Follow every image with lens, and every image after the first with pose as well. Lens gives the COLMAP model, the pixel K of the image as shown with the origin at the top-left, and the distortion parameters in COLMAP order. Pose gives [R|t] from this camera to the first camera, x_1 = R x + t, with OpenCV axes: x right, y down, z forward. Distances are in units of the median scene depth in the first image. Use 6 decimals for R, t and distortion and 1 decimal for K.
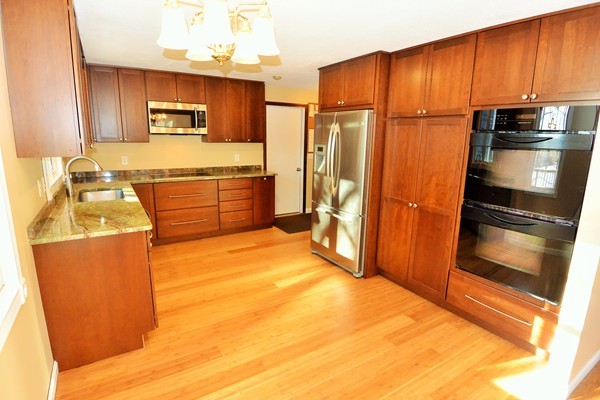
lens RADIAL K [[315.3, 0, 305.6], [0, 315.3, 199.7], [0, 0, 1]] dist [0.003694, -0.029945]
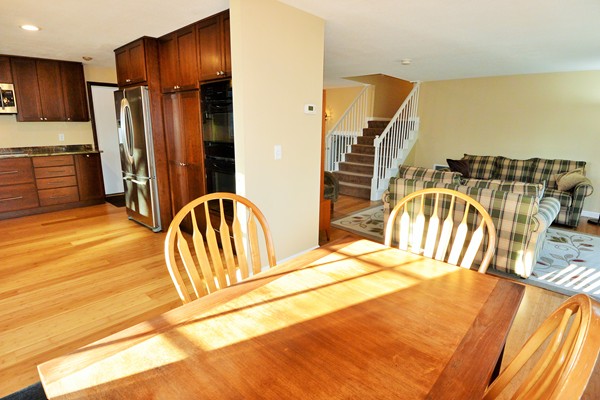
lens RADIAL K [[315.3, 0, 305.6], [0, 315.3, 199.7], [0, 0, 1]] dist [0.003694, -0.029945]
pose [[0.963875, -0.067926, 0.257547, 0.322444], [0.060037, 0.997458, 0.038381, 0.091457], [-0.259499, -0.021532, 0.965503, -0.212112]]
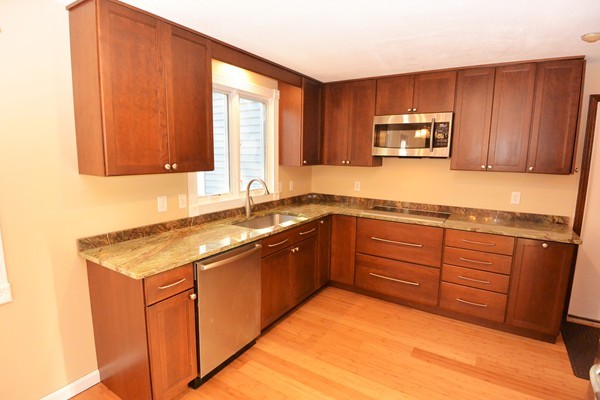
lens RADIAL K [[315.3, 0, 305.6], [0, 315.3, 199.7], [0, 0, 1]] dist [0.003694, -0.029945]
pose [[0.440581, 0.114281, -0.890409, 0.154424], [-0.194404, 0.980473, 0.029647, -0.086640], [0.876411, 0.160037, 0.454195, 0.479786]]
